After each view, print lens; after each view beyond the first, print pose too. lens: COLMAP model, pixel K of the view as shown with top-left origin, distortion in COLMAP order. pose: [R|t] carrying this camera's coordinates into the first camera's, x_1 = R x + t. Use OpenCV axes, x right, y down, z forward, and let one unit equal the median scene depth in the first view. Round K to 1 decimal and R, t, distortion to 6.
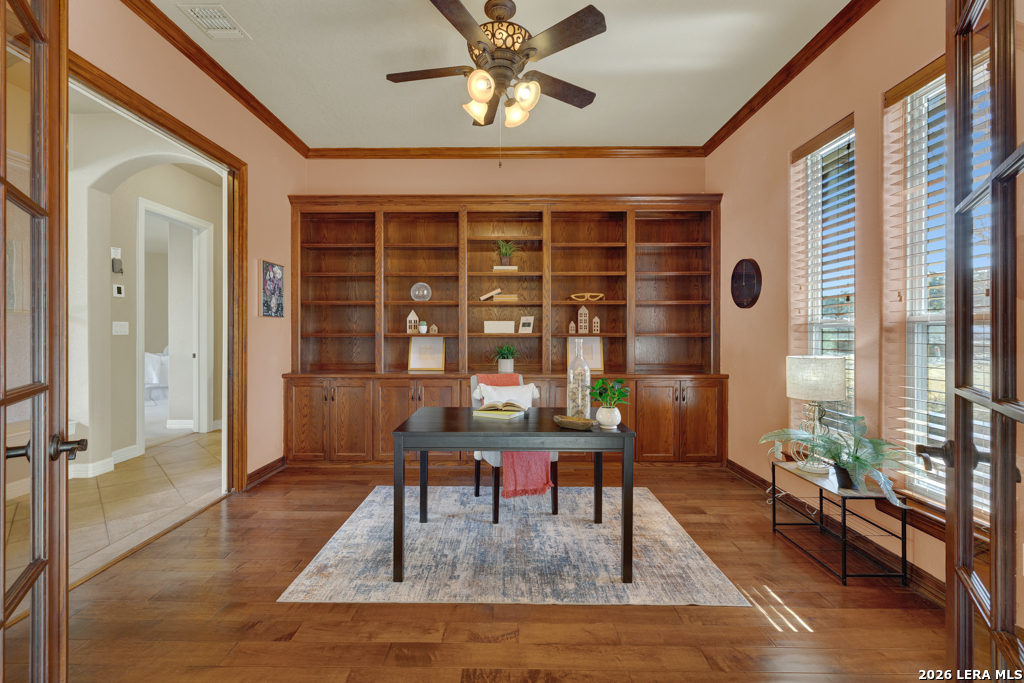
lens RADIAL K [[435.4, 0, 505.6], [0, 435.4, 336.7], [0, 0, 1]] dist [0.000830, 0.000060]
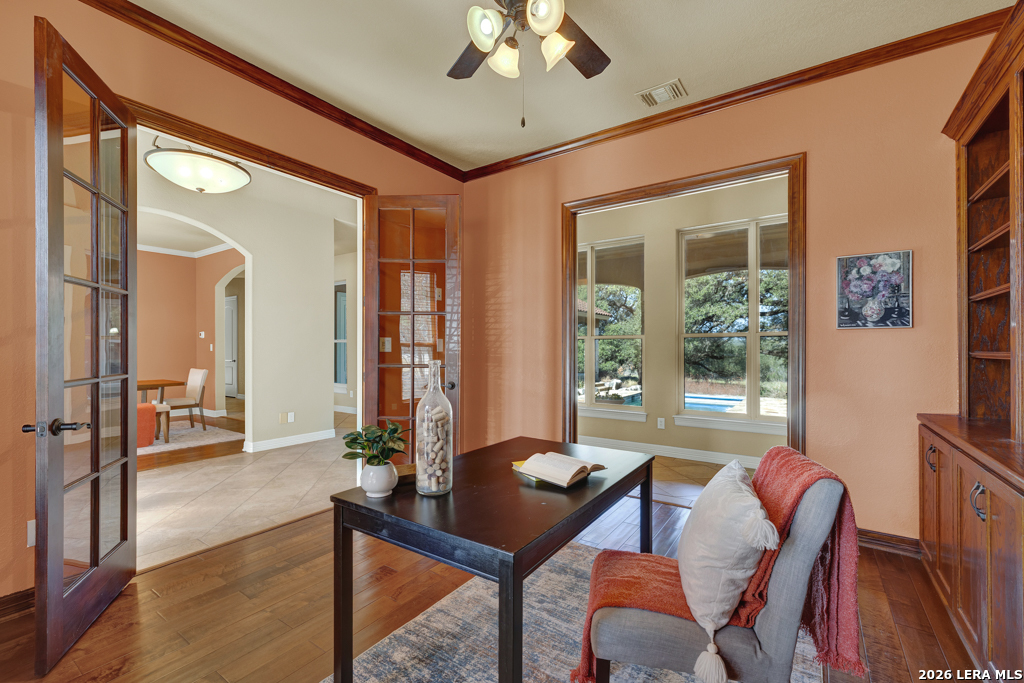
lens RADIAL K [[435.4, 0, 505.6], [0, 435.4, 336.7], [0, 0, 1]] dist [0.000830, 0.000060]
pose [[-0.567541, -0.002111, -0.823342, 0.409873], [0.000044, 0.999997, -0.002594, -0.029770], [0.823345, -0.001508, -0.567539, 0.925553]]
